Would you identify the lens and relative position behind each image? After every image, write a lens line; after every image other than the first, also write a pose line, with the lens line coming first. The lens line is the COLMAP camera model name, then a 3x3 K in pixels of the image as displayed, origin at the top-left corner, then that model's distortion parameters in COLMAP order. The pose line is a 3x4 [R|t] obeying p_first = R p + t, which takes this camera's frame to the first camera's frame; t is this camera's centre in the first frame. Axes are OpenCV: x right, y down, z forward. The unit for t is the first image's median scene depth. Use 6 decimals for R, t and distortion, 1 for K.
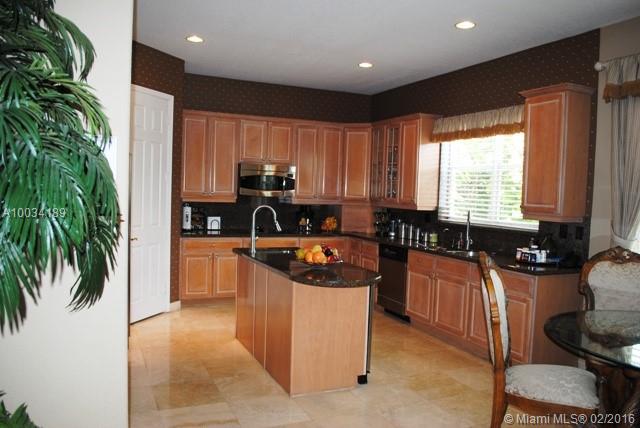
lens RADIAL K [[509.8, 0, 320.0], [0, 509.8, 214.0], [0, 0, 1]] dist [-0.073744, -0.000232]
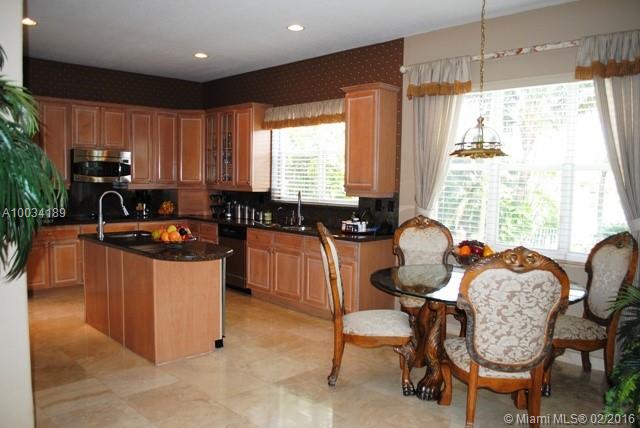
lens RADIAL K [[509.8, 0, 320.0], [0, 509.8, 214.0], [0, 0, 1]] dist [-0.073744, -0.000232]
pose [[0.939052, -0.042504, 0.341137, -0.063209], [0.031550, 0.998795, 0.037598, 0.004688], [-0.342324, -0.024544, 0.939261, -0.100802]]
